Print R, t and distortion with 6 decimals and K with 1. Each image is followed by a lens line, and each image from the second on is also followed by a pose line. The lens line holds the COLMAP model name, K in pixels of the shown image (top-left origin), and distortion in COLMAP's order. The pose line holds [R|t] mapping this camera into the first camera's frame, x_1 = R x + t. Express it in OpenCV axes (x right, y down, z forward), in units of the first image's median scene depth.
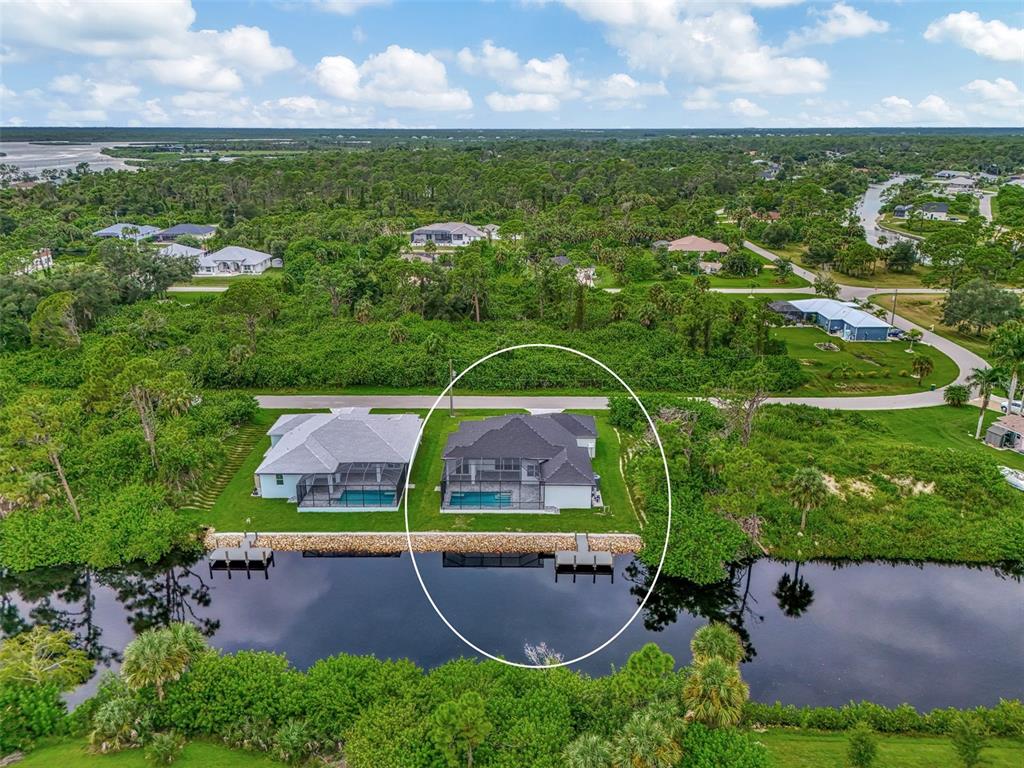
lens RADIAL K [[749.2, 0, 509.3], [0, 749.2, 384.4], [0, 0, 1]] dist [0.080663, -0.092751]
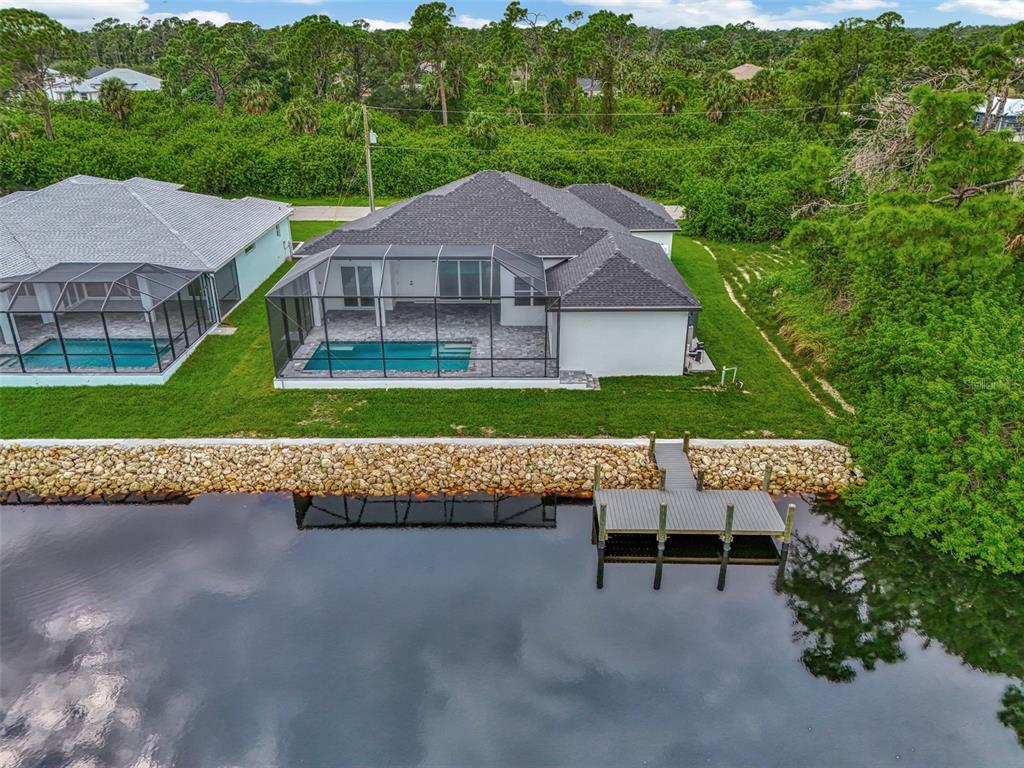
lens RADIAL K [[762.2, 0, 512.0], [0, 762.2, 384.0], [0, 0, 1]] dist [0.070309, -0.075768]
pose [[0.999980, -0.006278, -0.000125, 0.022587], [0.006260, 0.995235, 0.097301, 0.126162], [-0.000486, -0.097300, 0.995255, 0.594632]]
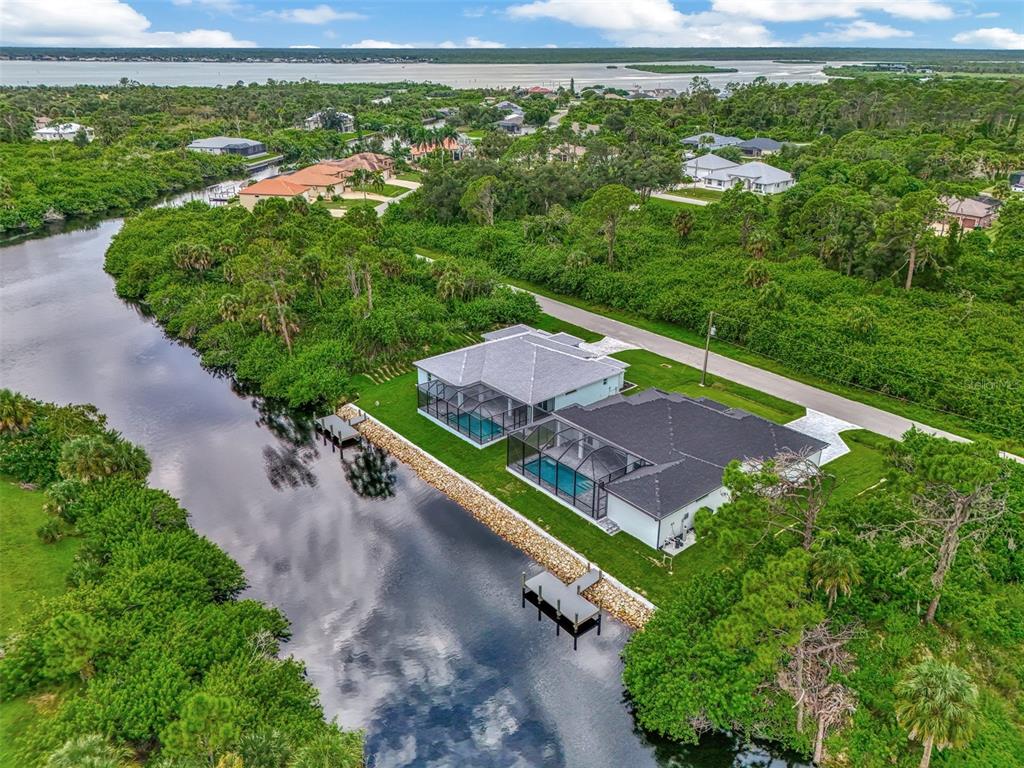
lens RADIAL K [[753.4, 0, 511.9], [0, 753.4, 385.6], [0, 0, 1]] dist [0.071038, -0.086301]
pose [[0.650192, 0.307369, -0.694820, 0.441725], [-0.242232, 0.950652, 0.193868, -0.077979], [0.720121, 0.042257, 0.692561, 0.397920]]
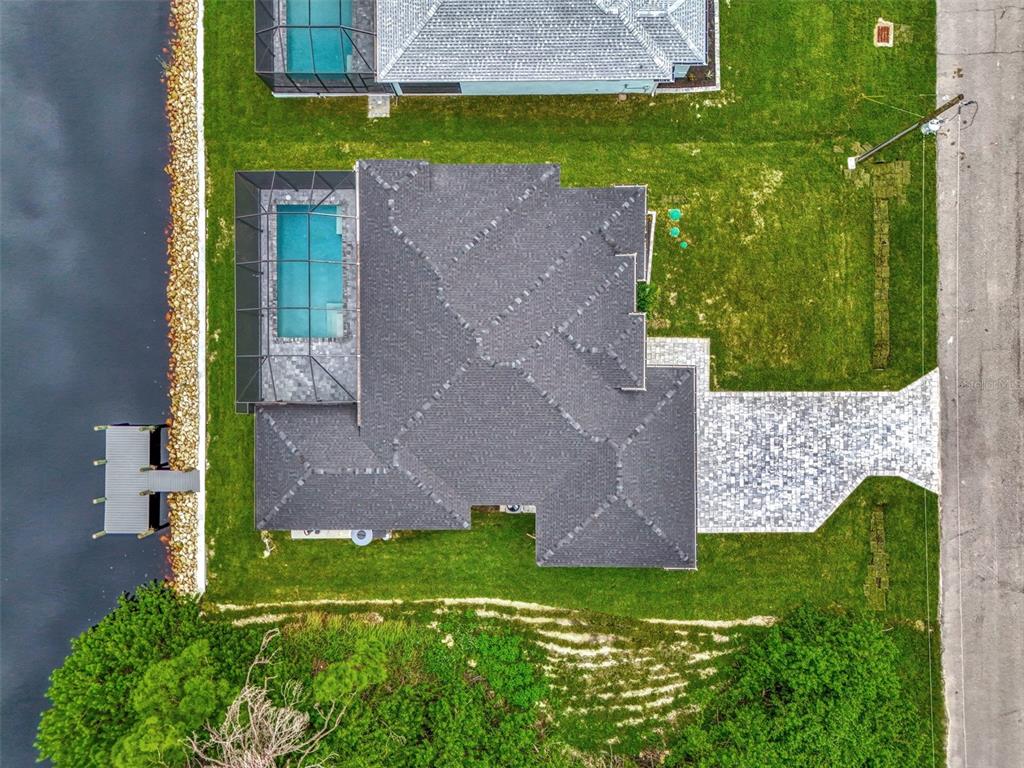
lens RADIAL K [[762.2, 0, 512.0], [0, 762.2, 384.0], [0, 0, 1]] dist [0.070309, -0.075768]
pose [[0.013852, 0.999903, -0.001251, 0.031702], [-0.304375, 0.005408, 0.952537, -0.318859], [0.952452, -0.012814, 0.304420, 0.949017]]
